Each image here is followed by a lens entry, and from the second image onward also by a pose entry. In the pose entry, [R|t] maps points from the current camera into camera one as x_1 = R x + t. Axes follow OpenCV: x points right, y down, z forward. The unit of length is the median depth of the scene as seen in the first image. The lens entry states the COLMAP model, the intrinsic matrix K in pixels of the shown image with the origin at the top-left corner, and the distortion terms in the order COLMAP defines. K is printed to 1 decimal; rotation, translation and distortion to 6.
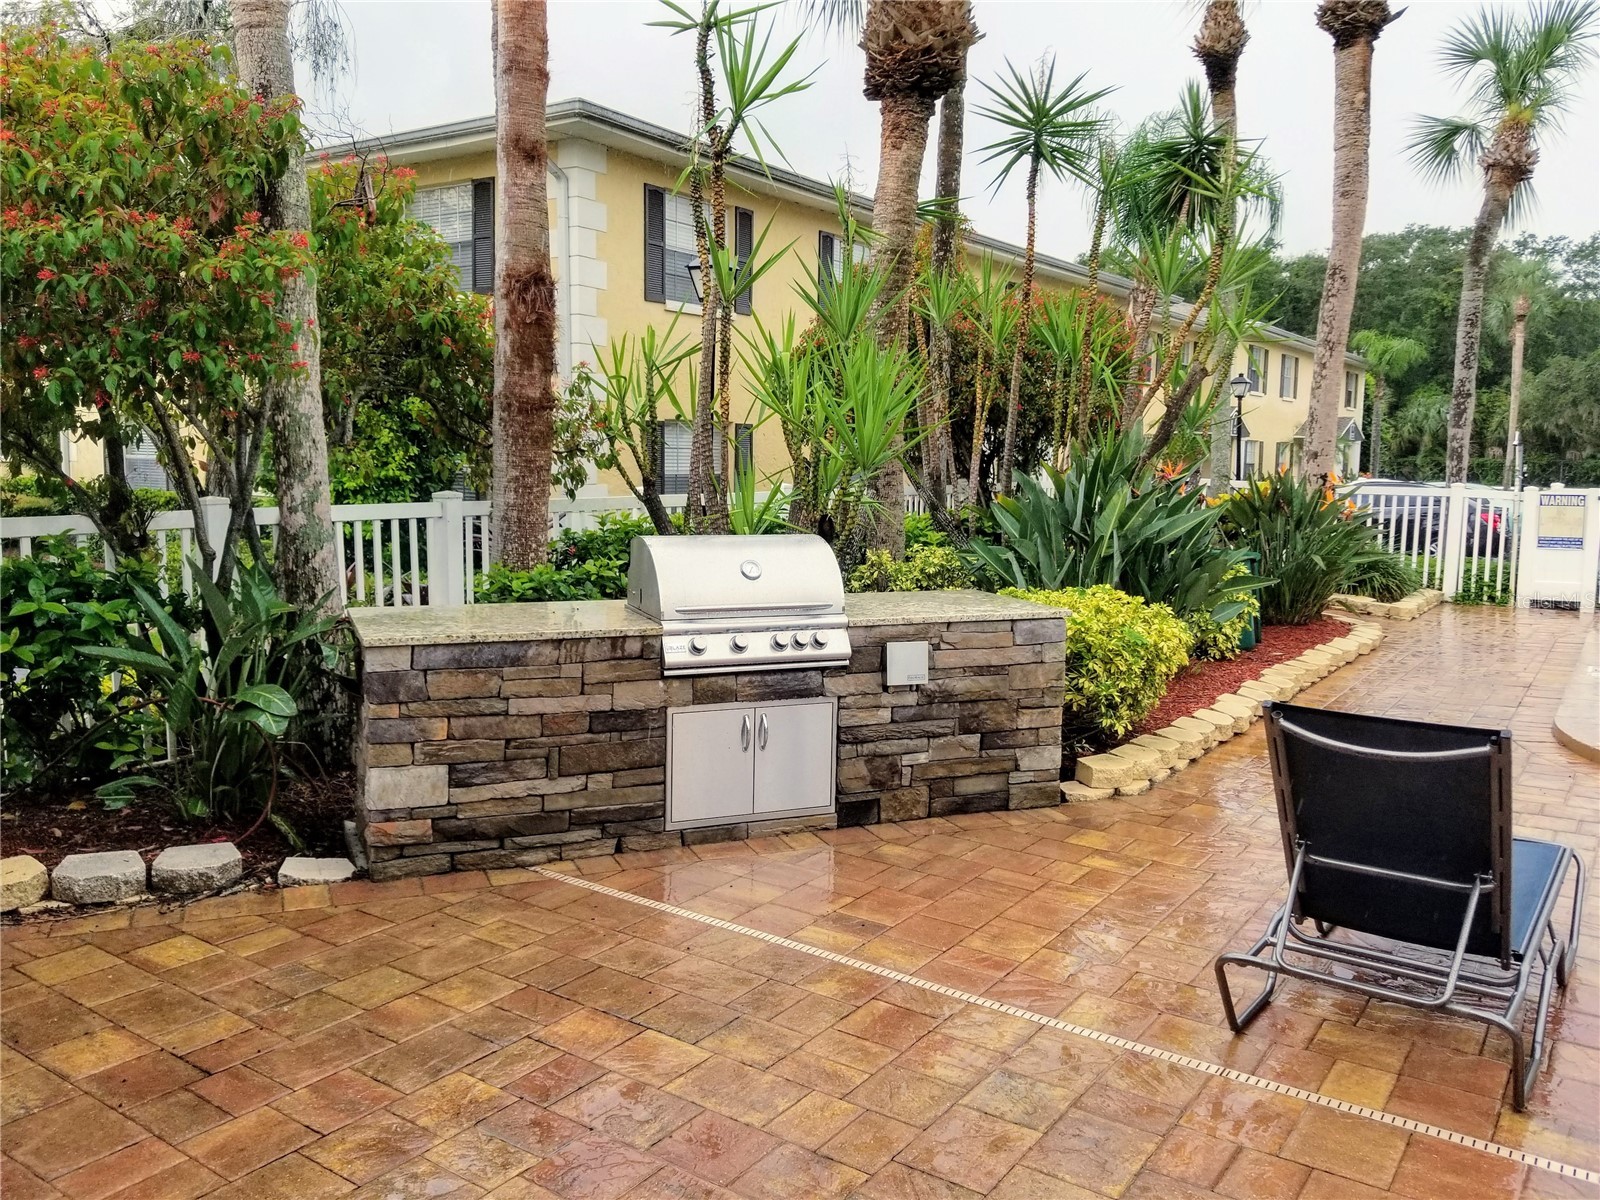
lens RADIAL K [[1286.4, 0, 797.1], [0, 1286.4, 569.2], [0, 0, 1]] dist [-0.006119, 0.002853]
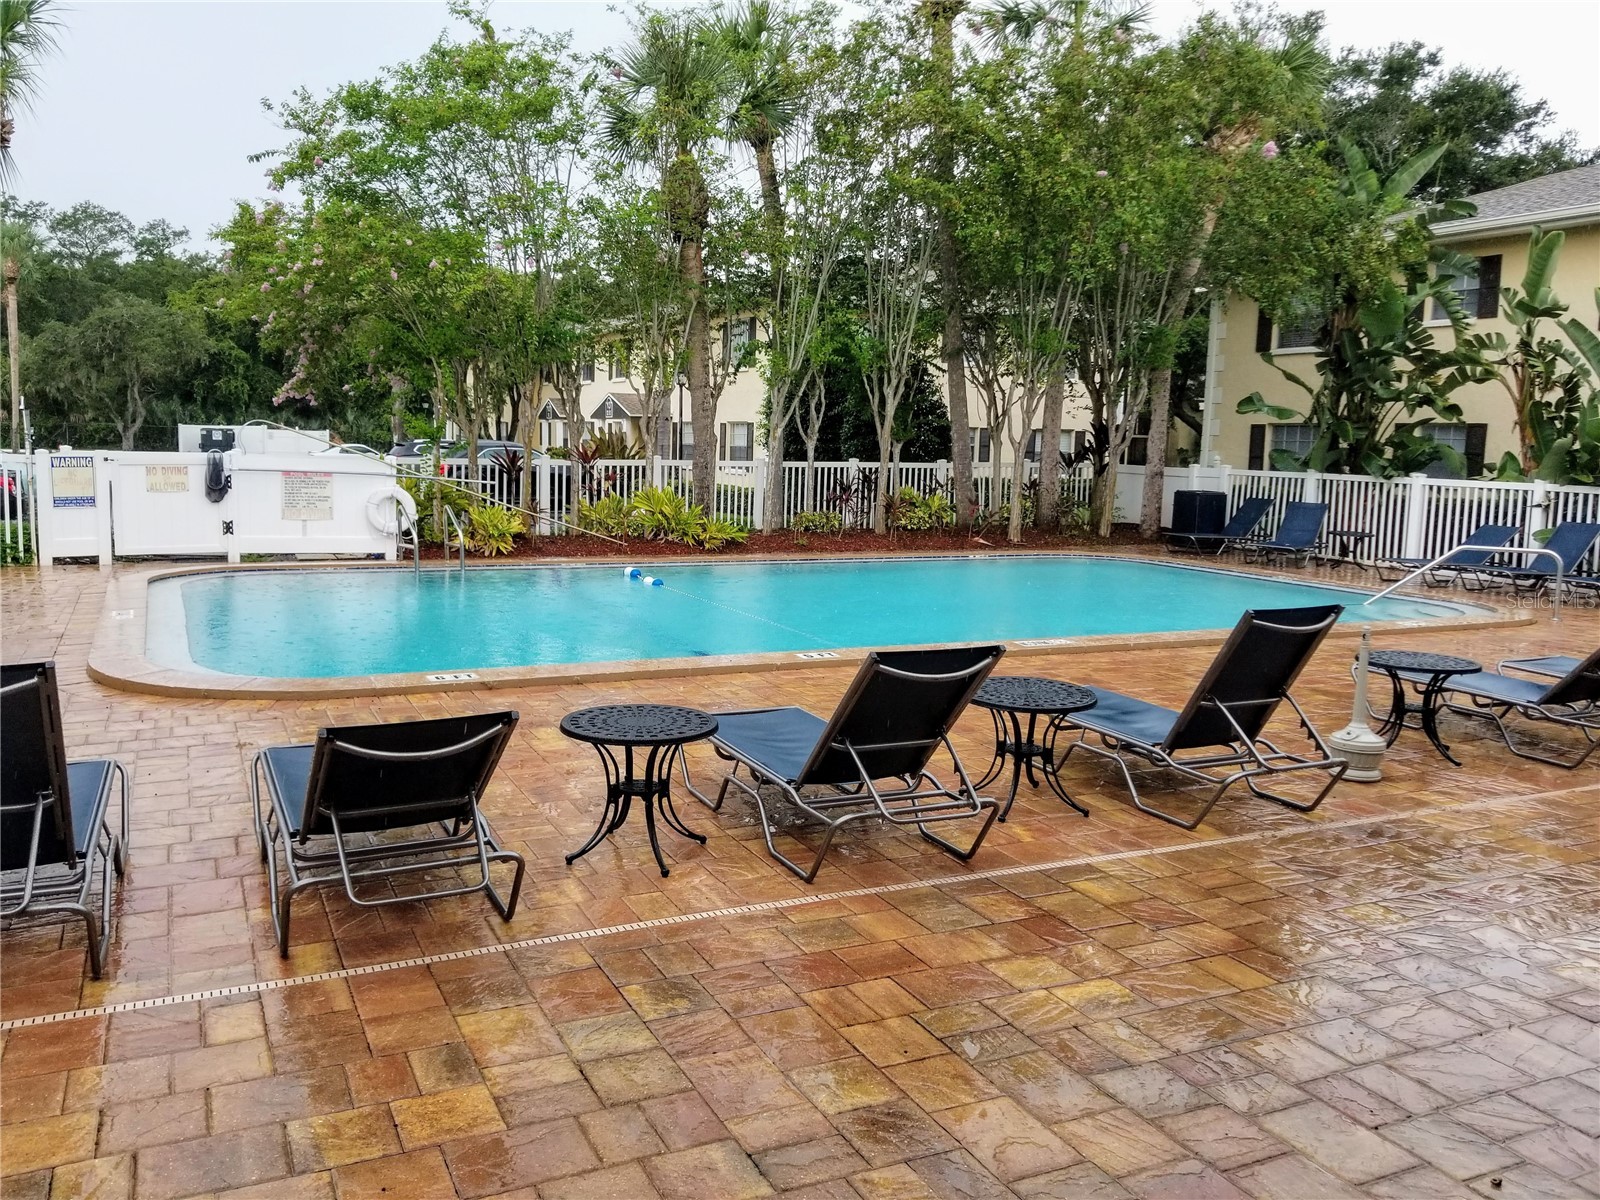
lens RADIAL K [[1260.7, 0, 776.0], [0, 1260.7, 572.3], [0, 0, 1]] dist [0.114160, -0.187828]
pose [[0.507663, -0.096855, 0.856095, -0.088151], [0.070006, 0.995013, 0.071058, 0.009153], [-0.858707, 0.023859, 0.511911, -0.139942]]
